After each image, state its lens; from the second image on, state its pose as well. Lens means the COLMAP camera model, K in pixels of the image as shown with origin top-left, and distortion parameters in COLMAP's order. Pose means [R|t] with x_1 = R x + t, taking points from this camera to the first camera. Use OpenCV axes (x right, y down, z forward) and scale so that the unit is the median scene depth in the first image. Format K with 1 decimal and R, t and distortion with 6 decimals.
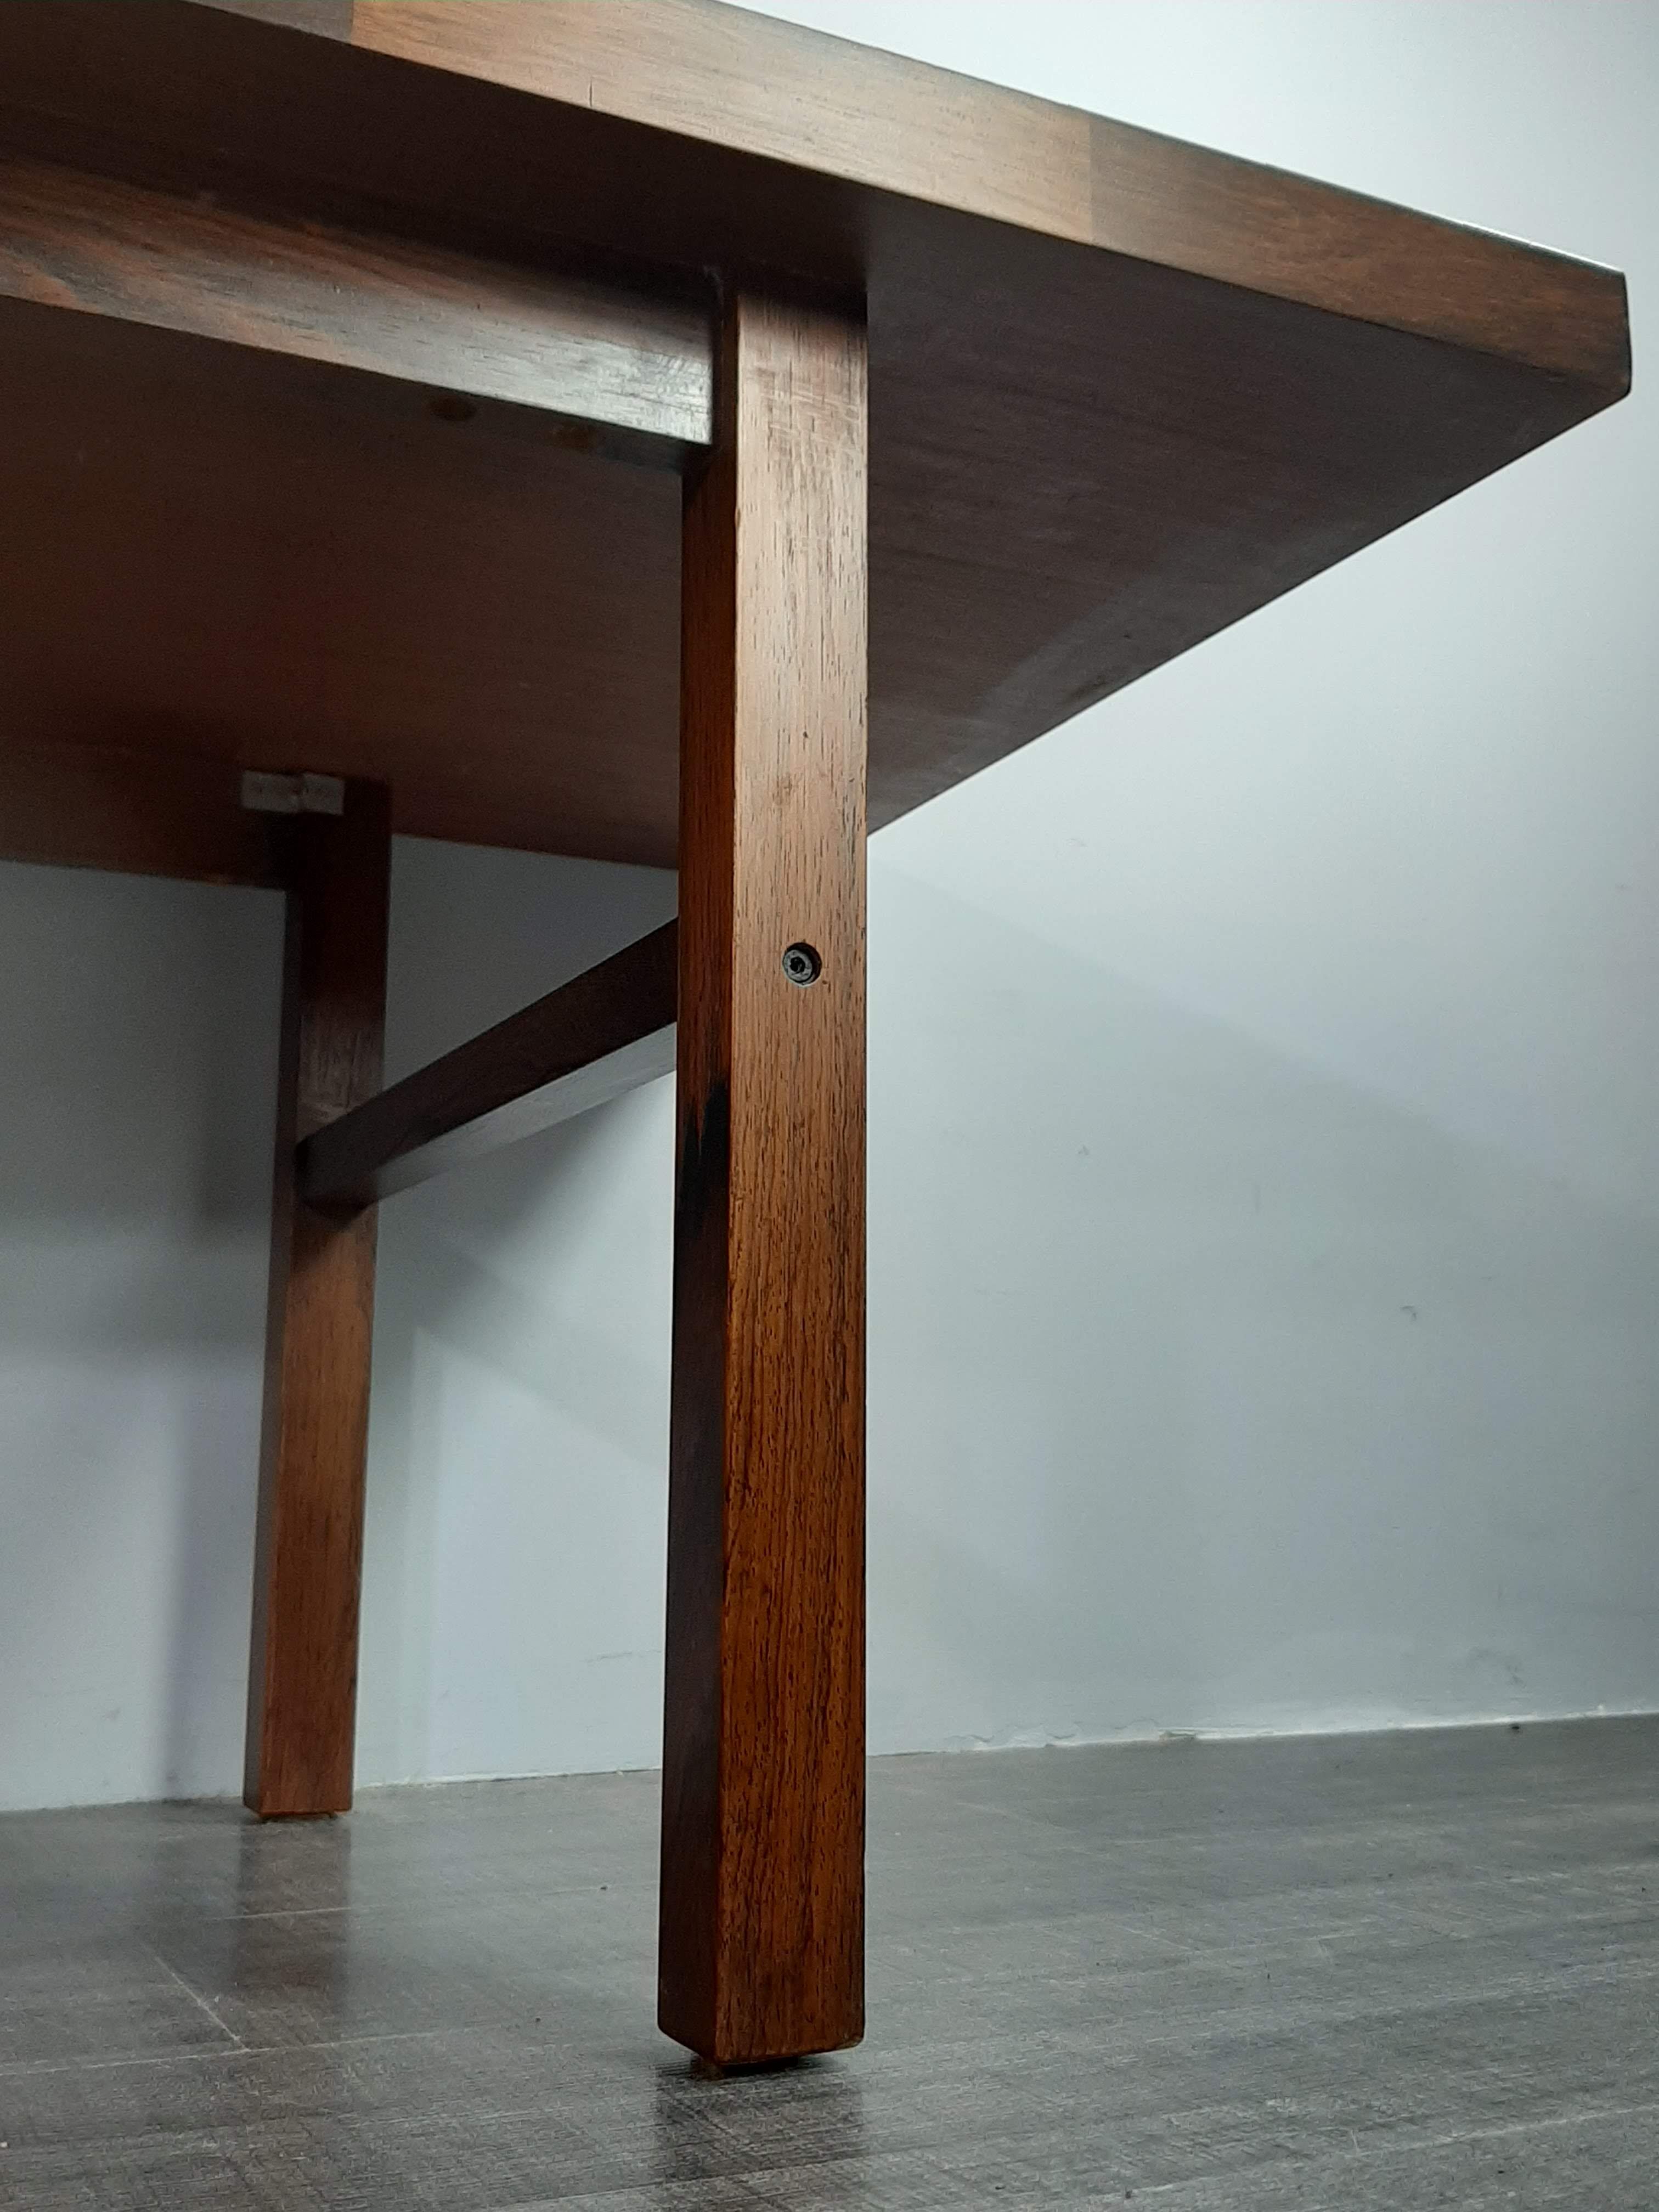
lens RADIAL K [[1986.2, 0, 775.4], [0, 1986.2, 1062.8], [0, 0, 1]] dist [0.090783, -0.197410]
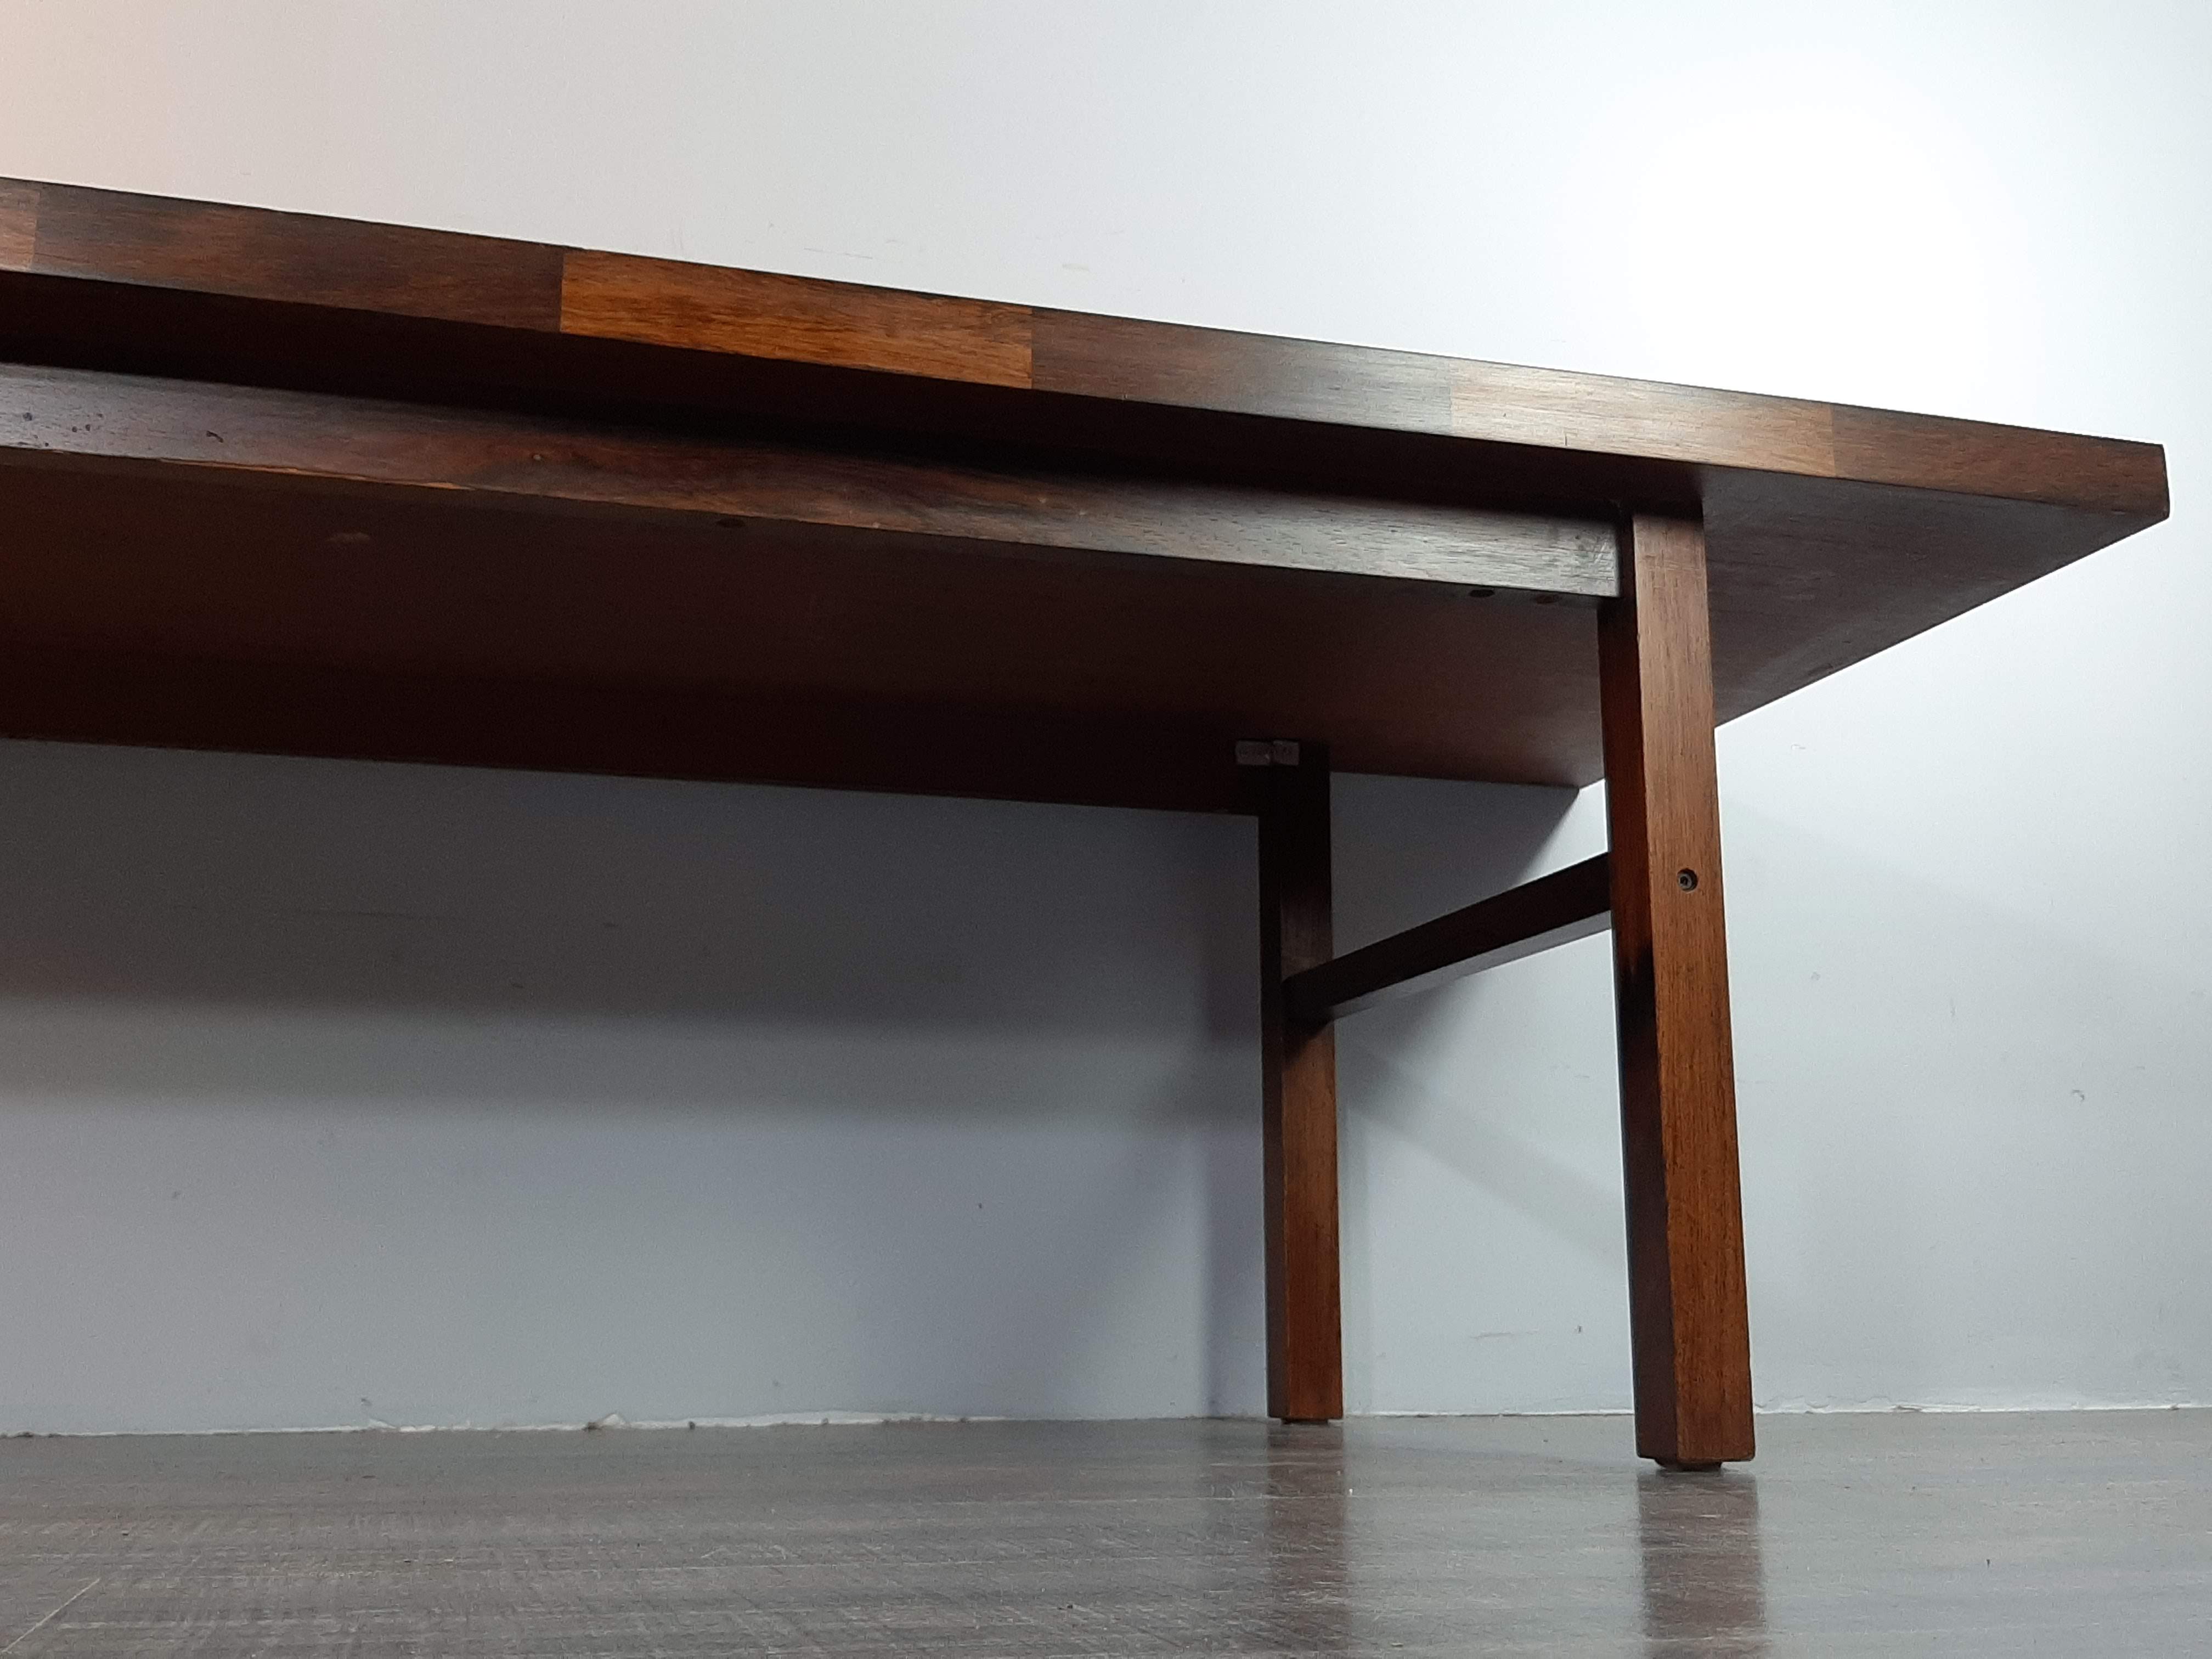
lens RADIAL K [[1986.2, 0, 1078.0], [0, 1986.2, 828.3], [0, 0, 1]] dist [0.090783, -0.197410]
pose [[0.985408, -0.035772, -0.166408, -0.224997], [0.030465, 0.998946, -0.034338, -0.050256], [0.167461, 0.028767, 0.985459, -0.884024]]
